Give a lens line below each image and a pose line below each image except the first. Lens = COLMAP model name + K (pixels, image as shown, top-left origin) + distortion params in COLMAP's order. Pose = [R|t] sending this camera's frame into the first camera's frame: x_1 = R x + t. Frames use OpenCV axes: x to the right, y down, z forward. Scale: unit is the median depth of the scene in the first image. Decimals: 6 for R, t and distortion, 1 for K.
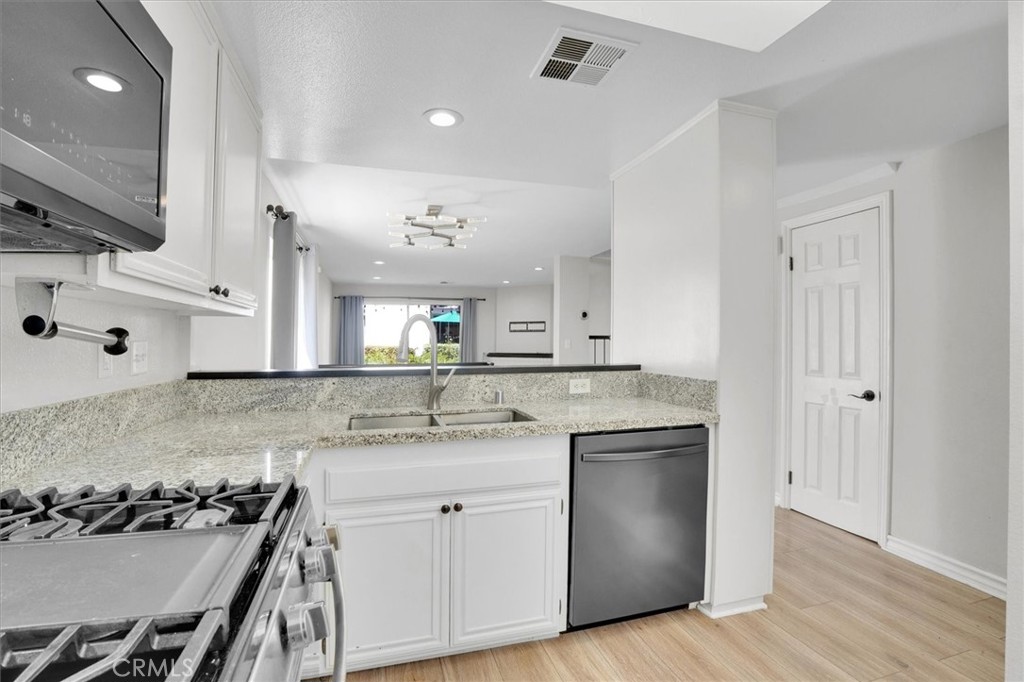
lens RADIAL K [[469.9, 0, 501.6], [0, 469.9, 354.4], [0, 0, 1]] dist [-0.052169, 0.005155]
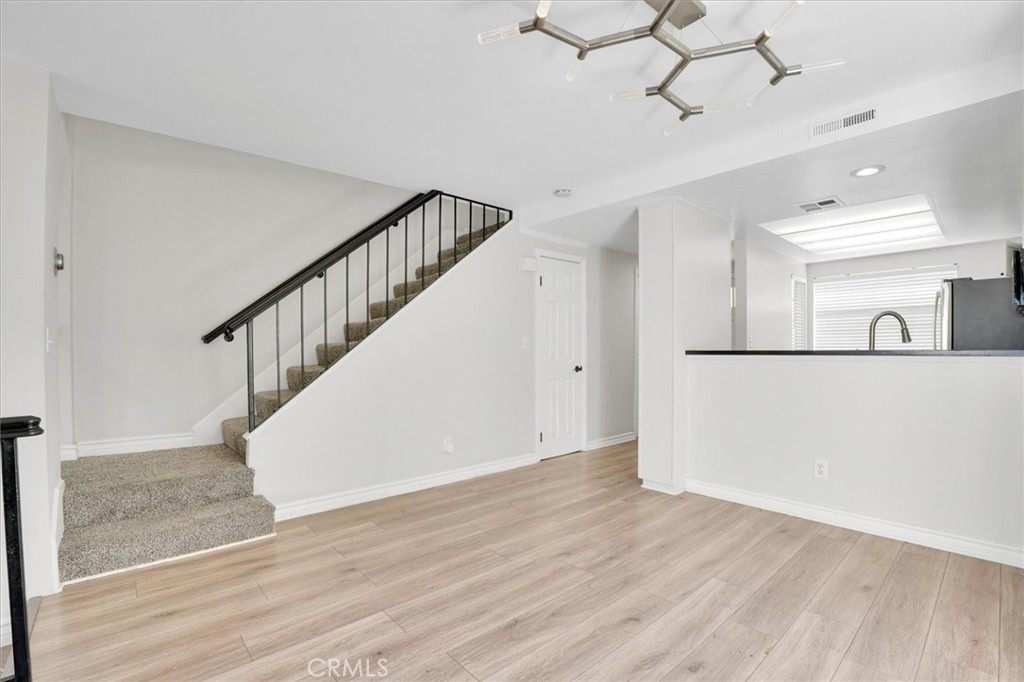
lens RADIAL K [[458.8, 0, 511.2], [0, 458.8, 337.9], [0, 0, 1]] dist [-0.064095, 0.011439]
pose [[-0.439192, 0.022432, 0.898113, -0.826769], [0.033136, 0.999412, -0.008758, -0.025176], [-0.897782, 0.025913, -0.439678, 2.478793]]
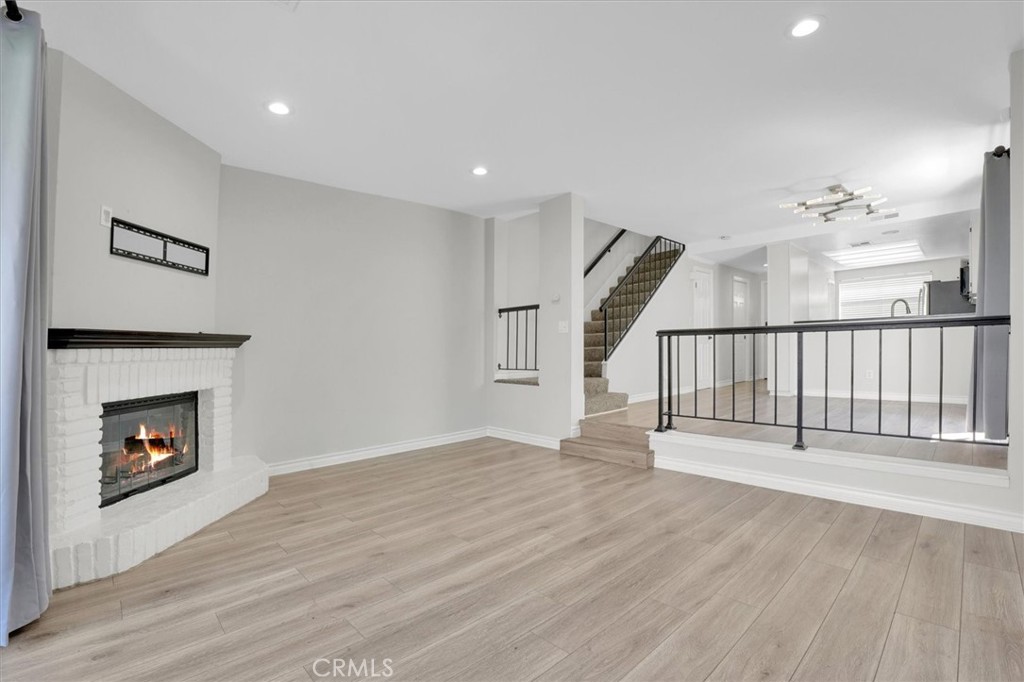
lens RADIAL K [[458.8, 0, 505.9], [0, 458.8, 335.9], [0, 0, 1]] dist [-0.064095, 0.011439]
pose [[-0.458513, 0.029700, 0.888191, -1.408640], [0.046988, 0.998854, -0.009143, 0.052687], [-0.887444, 0.037542, -0.459383, 4.240049]]
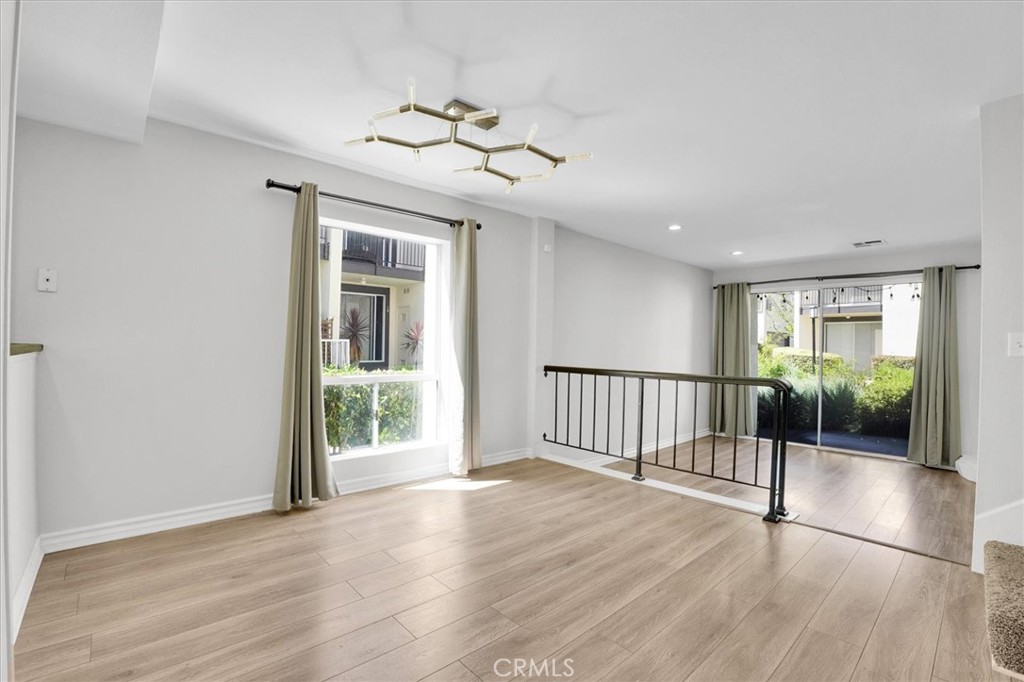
lens RADIAL K [[458.8, 0, 506.3], [0, 458.8, 342.8], [0, 0, 1]] dist [-0.064095, 0.011439]
pose [[0.441862, 0.003321, -0.897077, 0.749591], [-0.043389, 0.998902, -0.017674, -0.006530], [0.896033, 0.046733, 0.441521, 1.532529]]
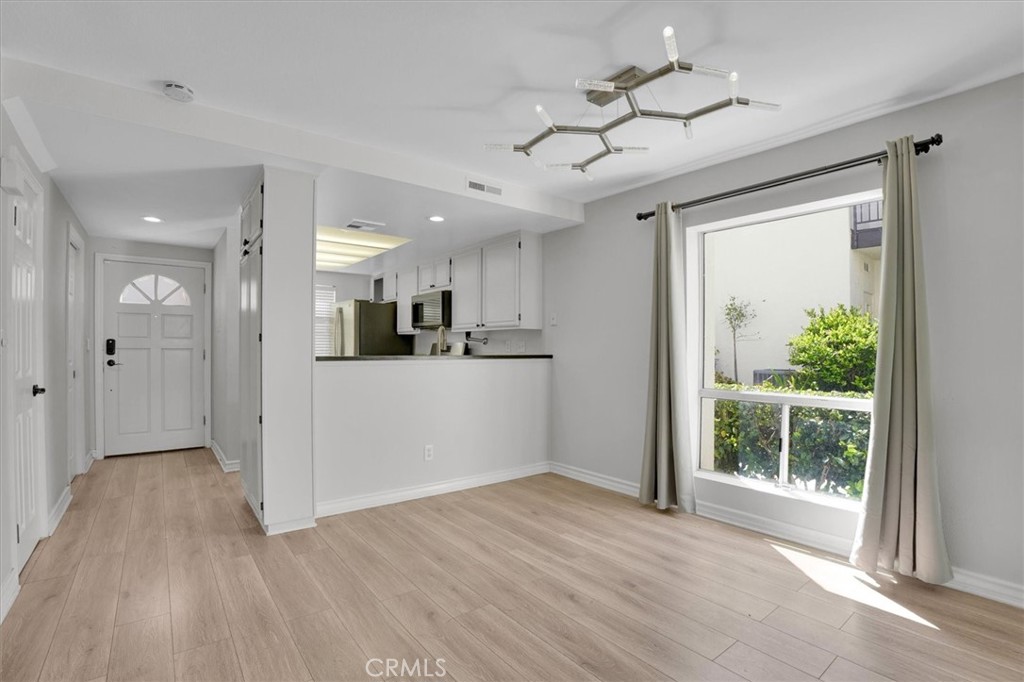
lens RADIAL K [[469.9, 0, 504.9], [0, 469.9, 338.4], [0, 0, 1]] dist [-0.052169, 0.005155]
pose [[-0.925676, -0.015102, -0.378015, 0.294528], [-0.018990, 0.999798, 0.006558, -0.048777], [0.377839, 0.013249, -0.925776, 2.750862]]
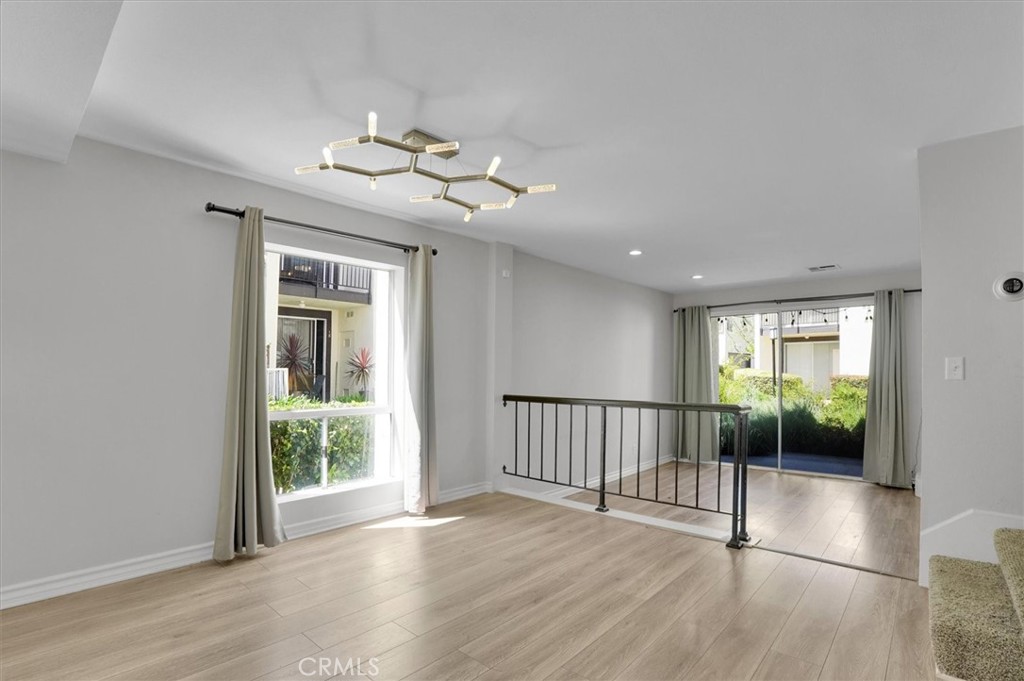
lens RADIAL K [[489.9, 0, 505.7], [0, 489.9, 357.4], [0, 0, 1]] dist [-0.056041, 0.005457]
pose [[0.524804, -0.021952, -0.850940, 0.780173], [-0.025990, 0.998788, -0.041795, -0.021541], [0.850826, 0.044051, 0.523597, 1.495553]]
